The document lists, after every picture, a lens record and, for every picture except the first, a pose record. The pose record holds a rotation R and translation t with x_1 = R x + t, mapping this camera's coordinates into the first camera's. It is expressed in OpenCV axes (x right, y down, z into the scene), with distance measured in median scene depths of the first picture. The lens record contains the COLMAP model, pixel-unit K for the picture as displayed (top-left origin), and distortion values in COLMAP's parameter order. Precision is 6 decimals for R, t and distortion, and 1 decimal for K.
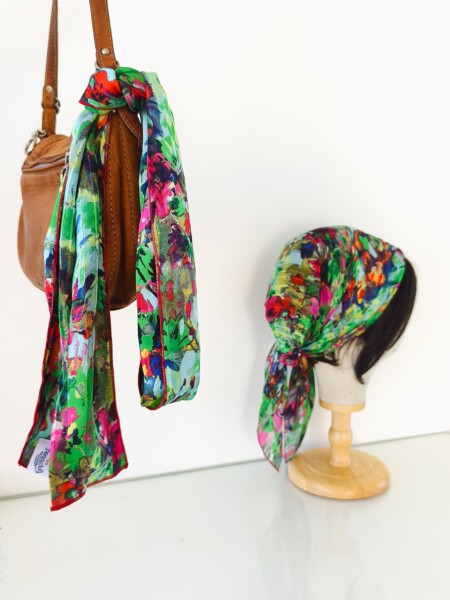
lens RADIAL K [[661.0, 0, 225.0], [0, 661.0, 300.0], [0, 0, 1]] dist [0.160280, -0.709748]
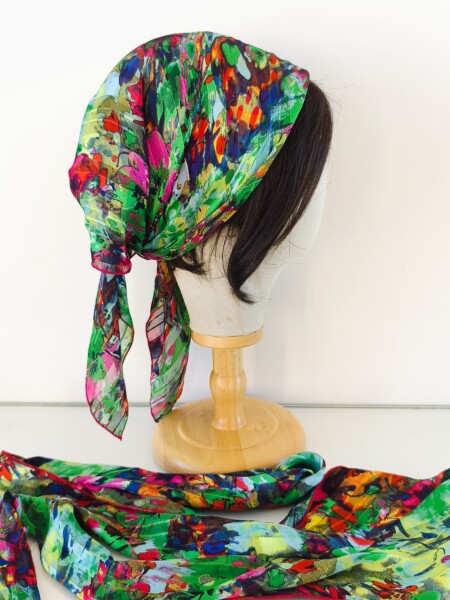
lens RADIAL K [[661.0, 0, 225.0], [0, 661.0, 300.0], [0, 0, 1]] dist [0.160280, -0.709748]
pose [[0.995674, -0.005069, -0.092777, 0.259223], [0.015508, 0.993571, 0.112146, 0.058204], [0.091612, -0.113099, 0.989351, 0.422317]]
